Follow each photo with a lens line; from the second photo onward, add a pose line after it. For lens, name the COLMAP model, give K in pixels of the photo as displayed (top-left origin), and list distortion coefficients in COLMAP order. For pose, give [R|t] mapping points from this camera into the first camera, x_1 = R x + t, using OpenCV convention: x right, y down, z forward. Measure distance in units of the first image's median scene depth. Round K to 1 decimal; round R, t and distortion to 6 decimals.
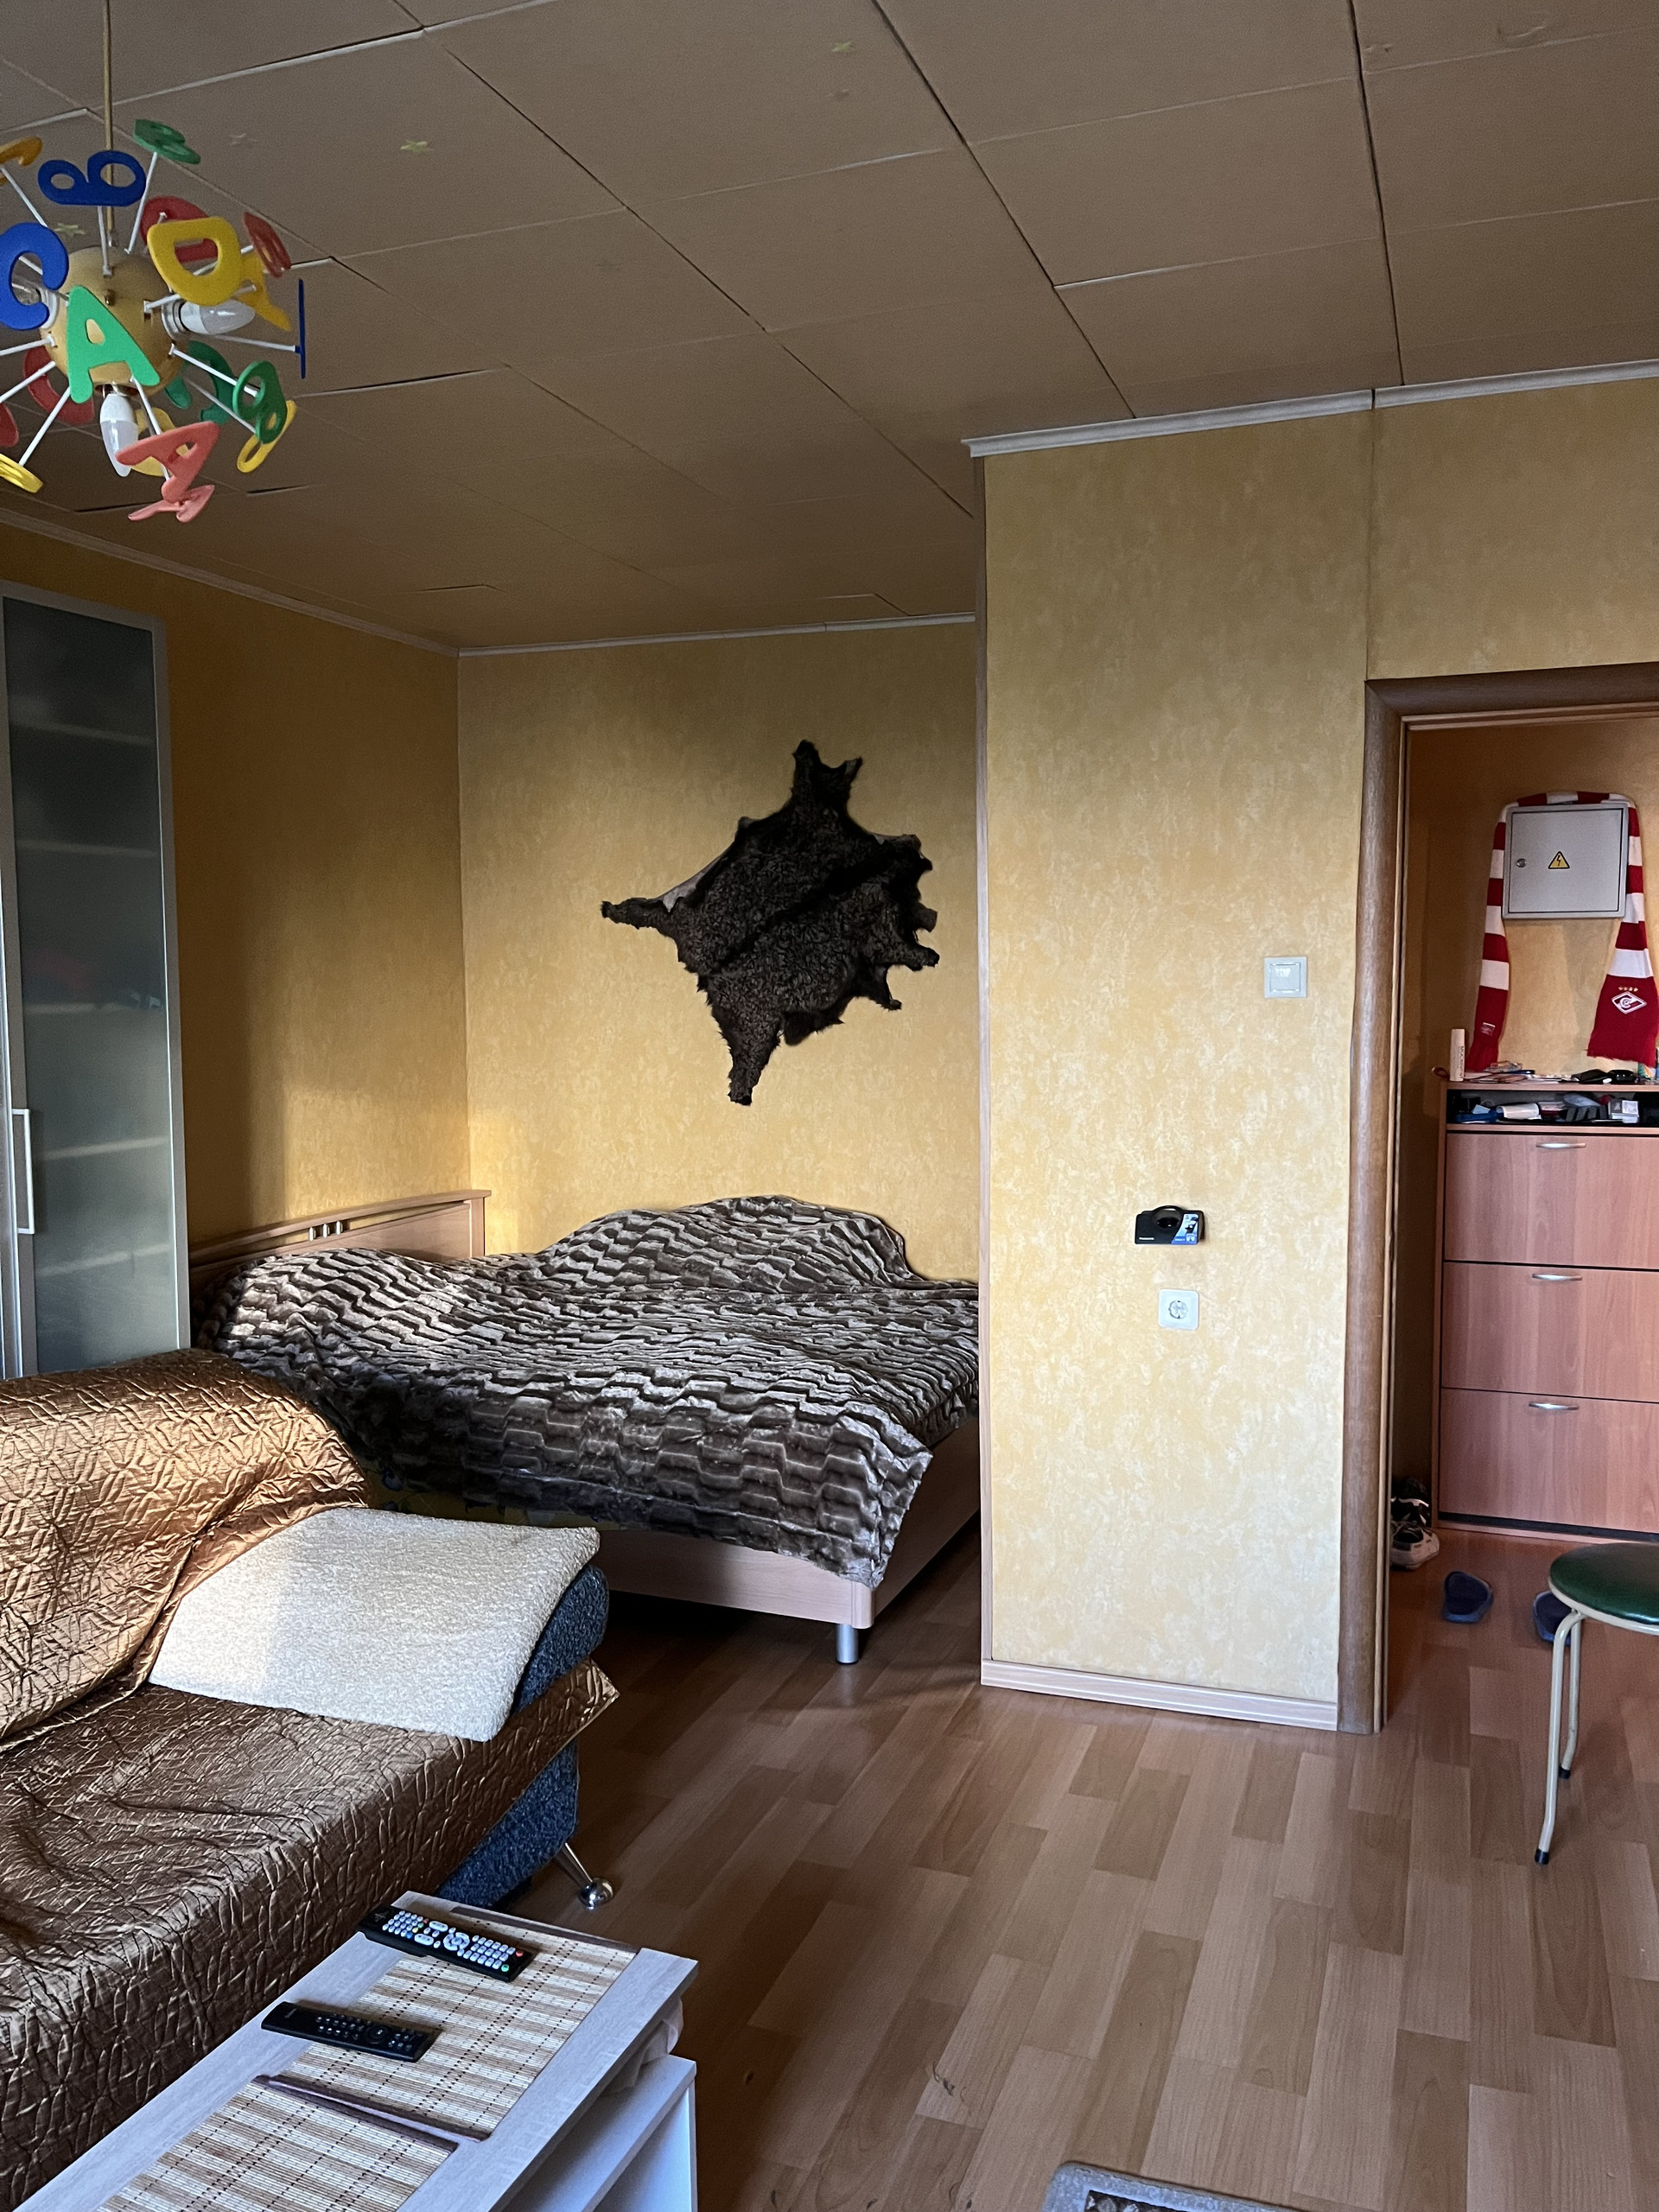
lens RADIAL K [[1705.3, 0, 829.5], [0, 1705.3, 1106.0], [0, 0, 1]] dist [-0.004384, -0.002844]
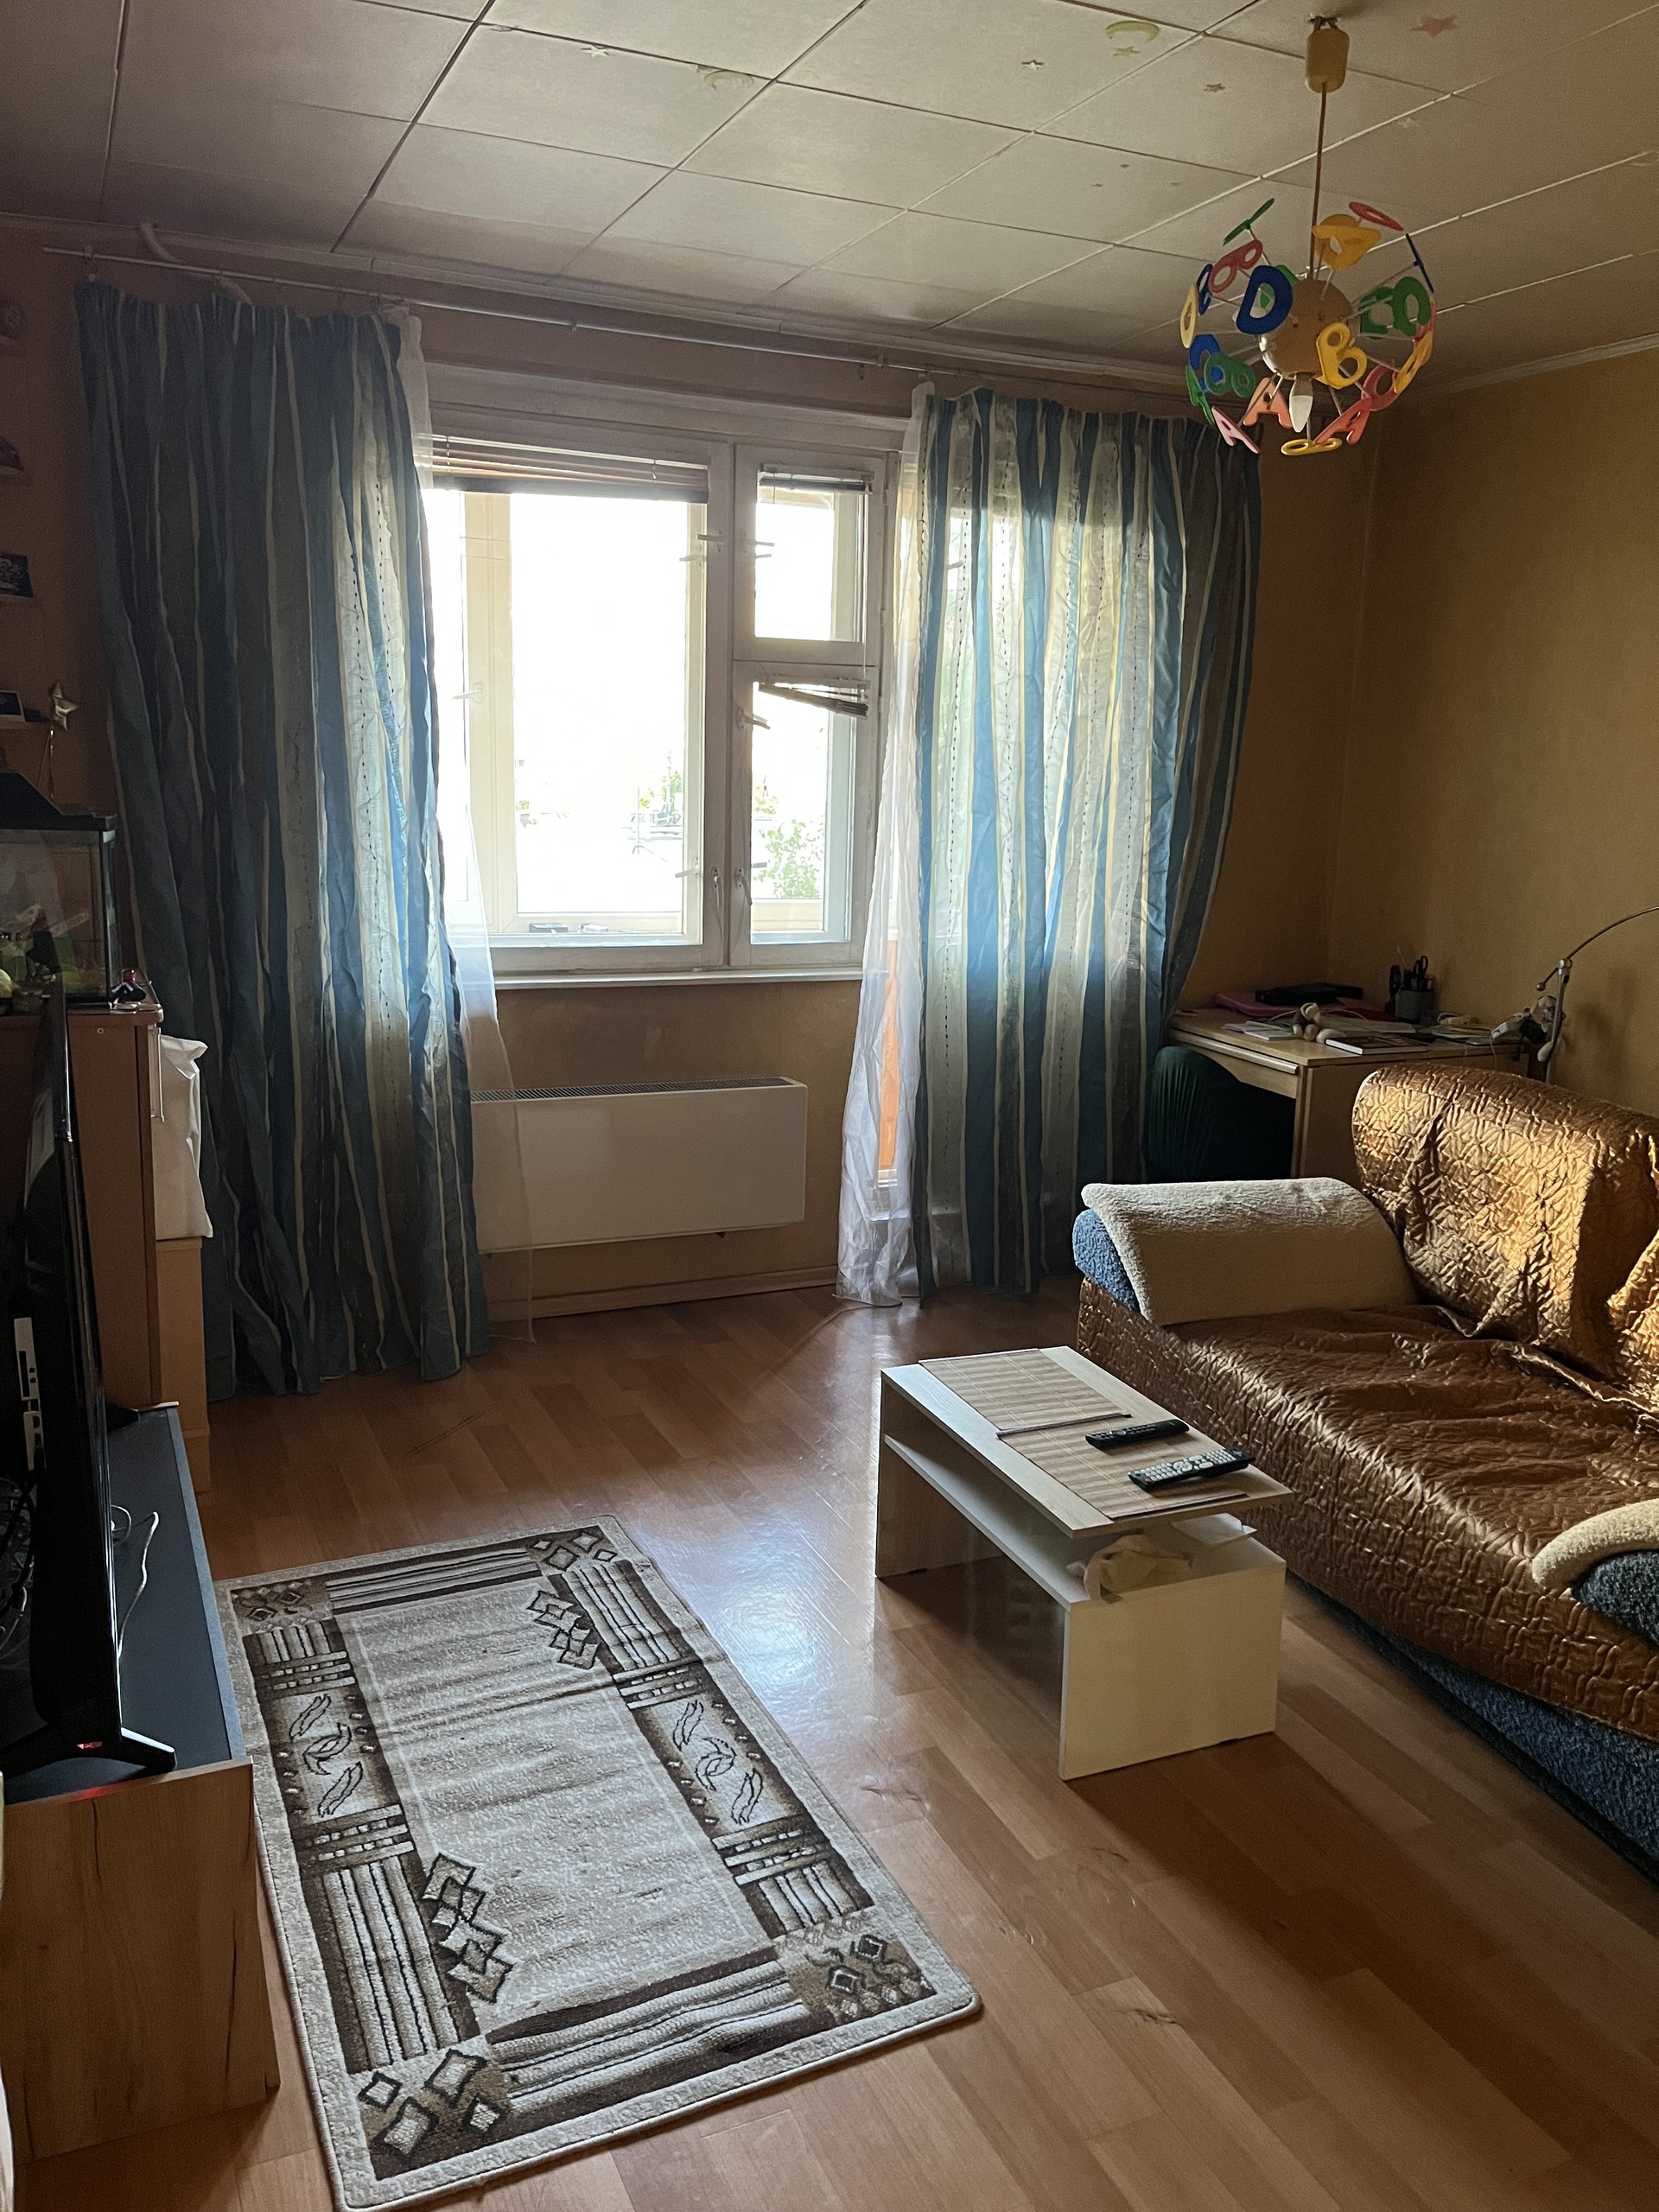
lens RADIAL K [[1705.3, 0, 829.5], [0, 1705.3, 1106.0], [0, 0, 1]] dist [-0.004384, -0.002844]
pose [[-0.706721, 0.123033, -0.696713, 0.828277], [-0.087158, 0.962122, 0.258312, -0.112811], [0.702103, 0.243279, -0.669228, 1.498583]]
